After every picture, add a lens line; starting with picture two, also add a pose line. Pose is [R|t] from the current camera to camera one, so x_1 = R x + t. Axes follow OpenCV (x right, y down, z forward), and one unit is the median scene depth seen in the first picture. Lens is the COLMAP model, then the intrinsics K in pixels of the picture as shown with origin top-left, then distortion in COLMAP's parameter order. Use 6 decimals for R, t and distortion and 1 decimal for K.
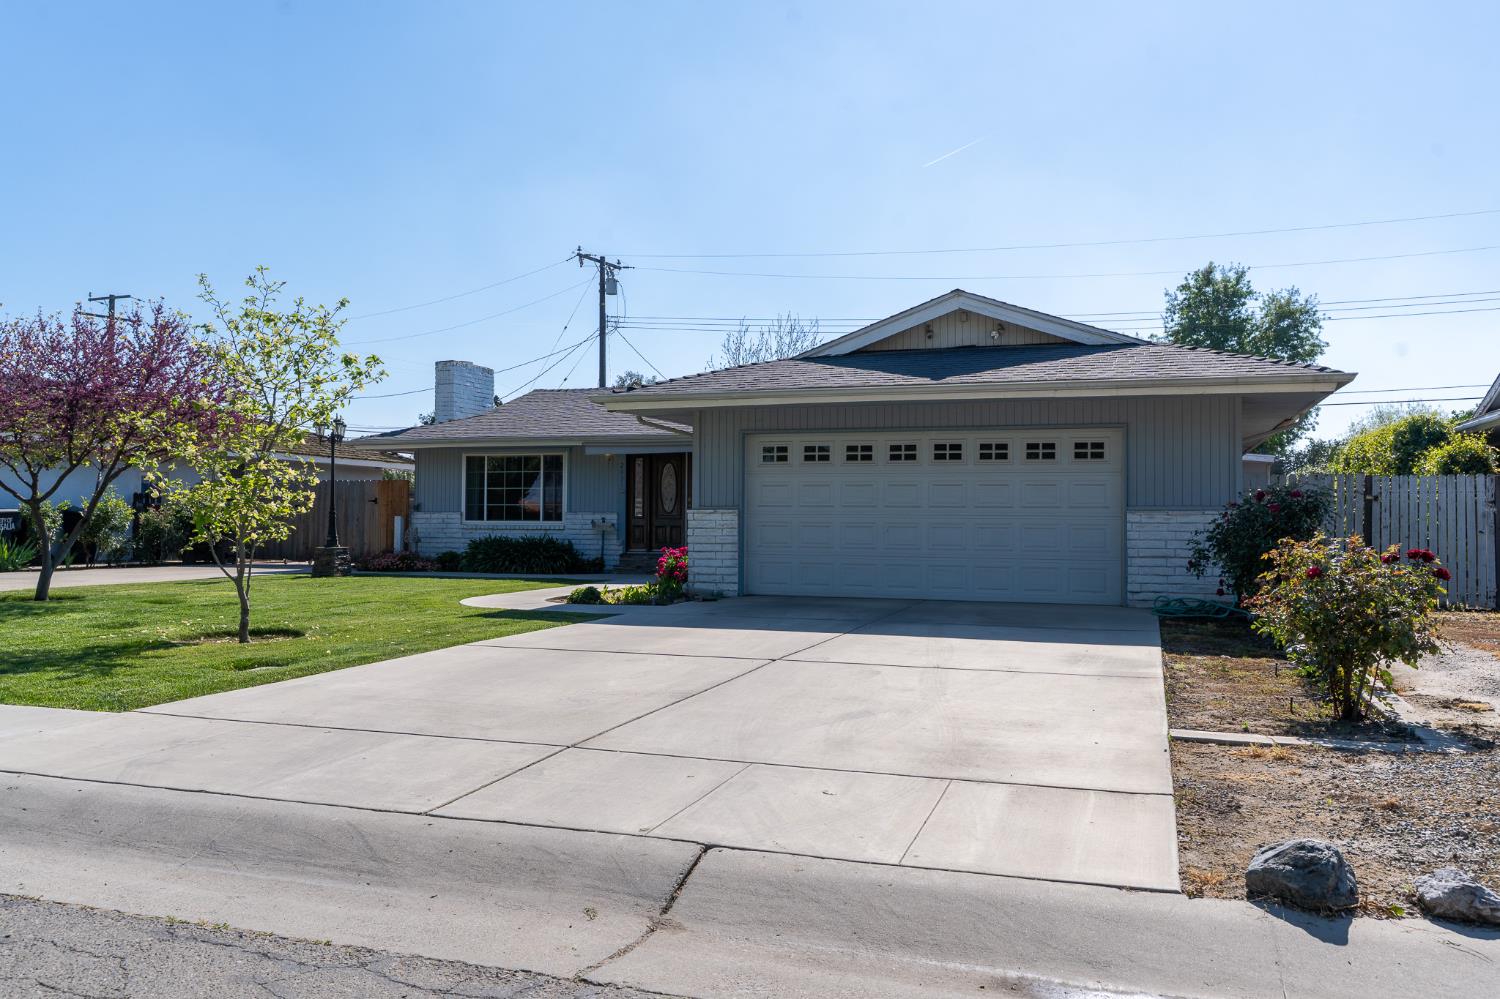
lens RADIAL K [[1172.6, 0, 741.0], [0, 1172.6, 497.5], [0, 0, 1]] dist [-0.008197, -0.002136]
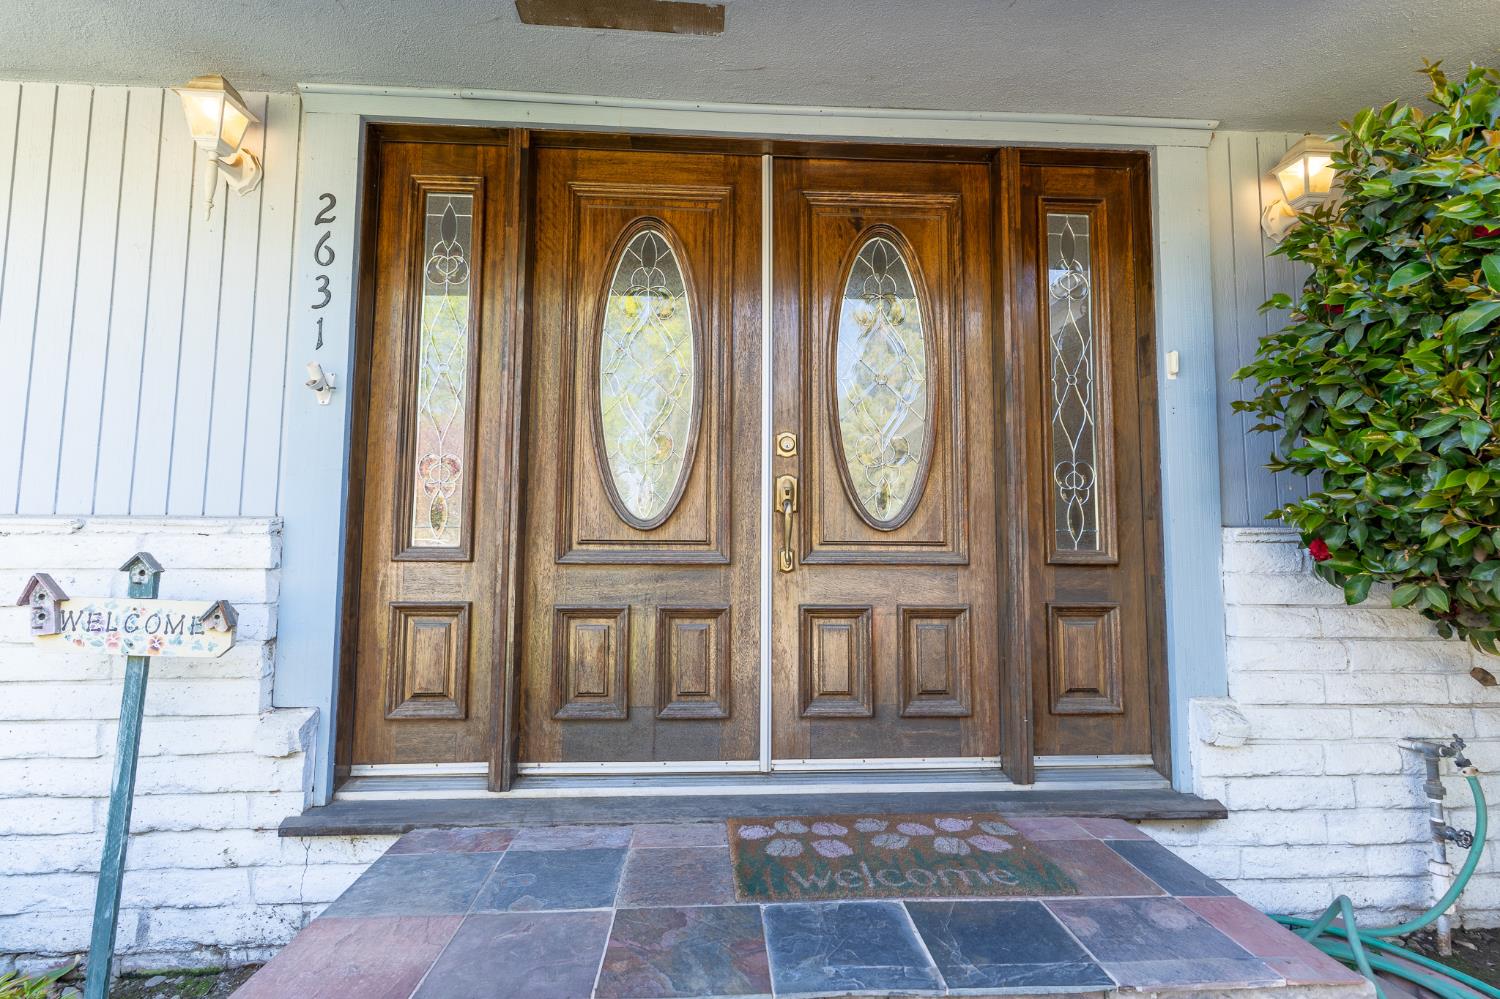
lens RADIAL K [[686.1, 0, 757.0], [0, 686.1, 498.5], [0, 0, 1]] dist [0.003964, 0.000384]
pose [[0.925438, 0.028511, 0.377825, -0.082568], [-0.006737, 0.998246, -0.058826, 0.014889], [-0.378840, 0.051894, 0.924006, 0.898616]]
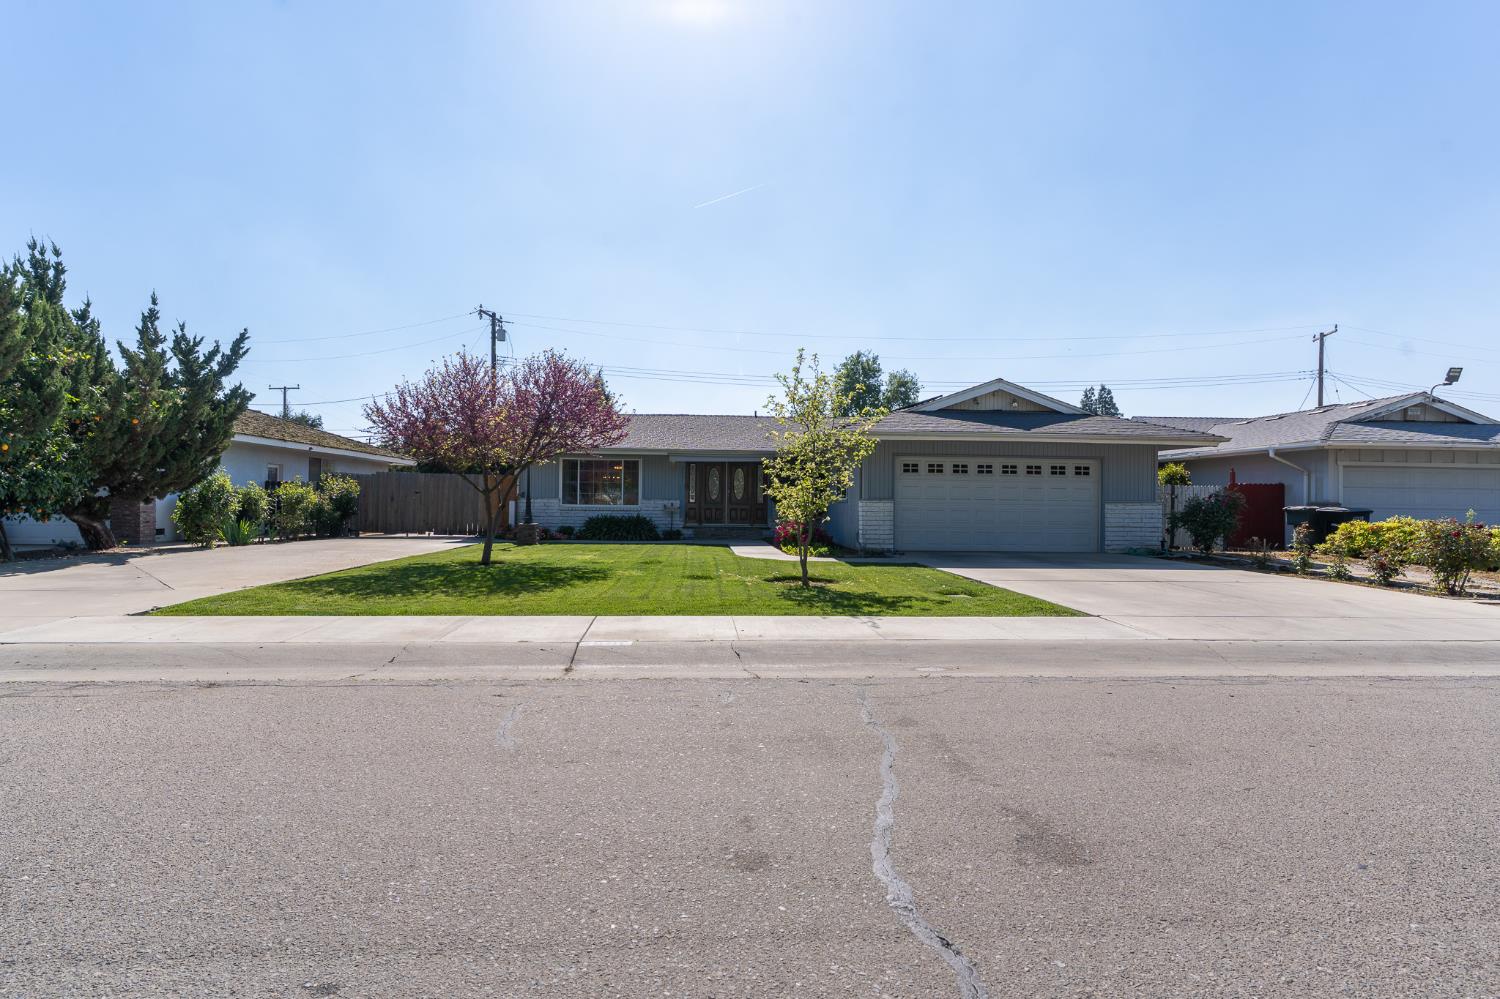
lens RADIAL K [[792.0, 0, 745.0], [0, 792.0, 505.3], [0, 0, 1]] dist [-0.002759, -0.001030]
pose [[0.921293, 0.003246, 0.388854, -0.425892], [-0.012879, 0.999671, 0.022169, -0.003517], [-0.388655, -0.025432, 0.921032, 0.021798]]
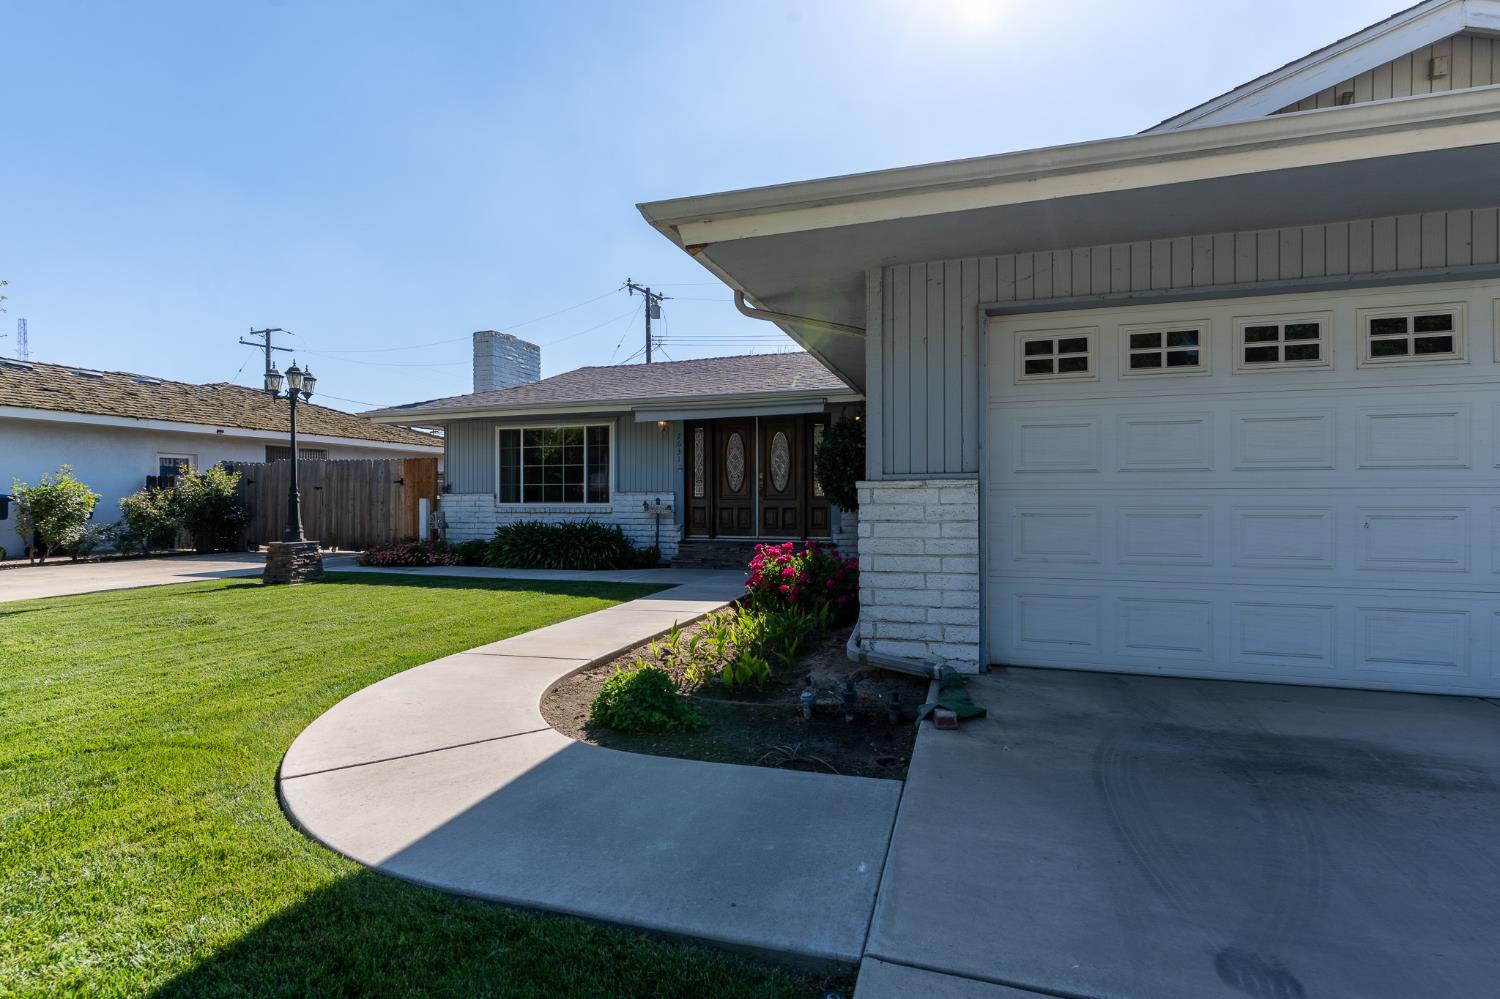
lens RADIAL K [[712.4, 0, 744.4], [0, 712.4, 499.2], [0, 0, 1]] dist [-0.000705, -0.001154]
pose [[0.999793, -0.008941, 0.018251, -0.063978], [0.008554, 0.999739, 0.021183, 0.007463], [-0.018436, -0.021022, 0.999609, 0.484118]]
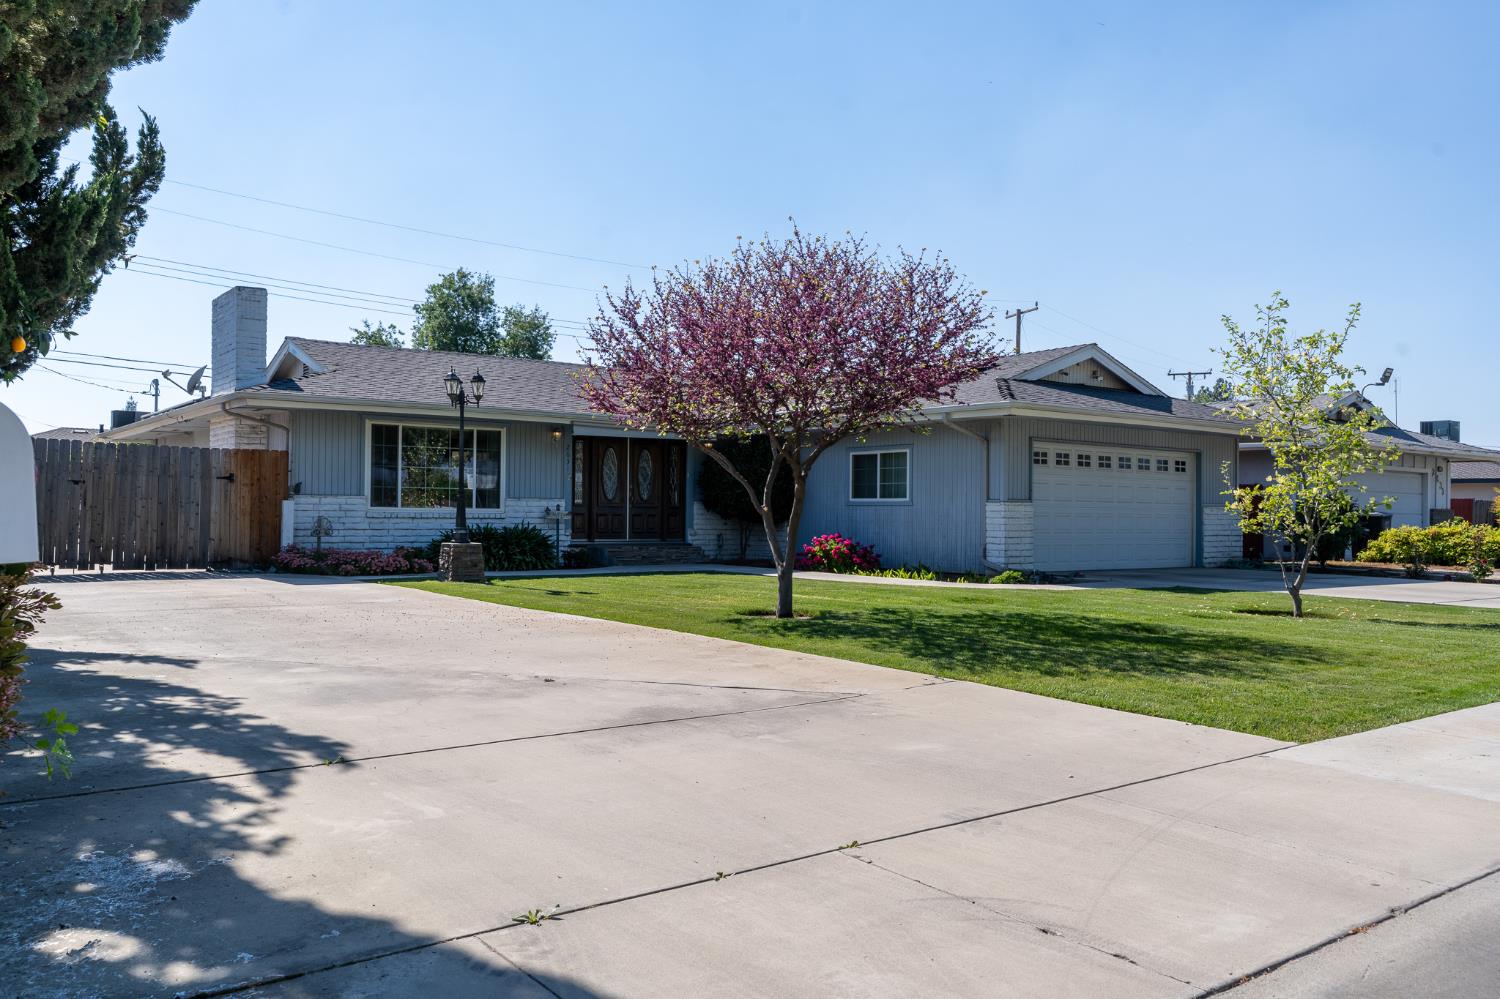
lens RADIAL K [[1172.6, 0, 753.0], [0, 1172.6, 498.9], [0, 0, 1]] dist [-0.008197, -0.002136]
pose [[0.554540, 0.010284, 0.832094, -0.776971], [-0.023557, 0.999717, 0.003344, 0.006173], [-0.831824, -0.021456, 0.554625, 0.376581]]
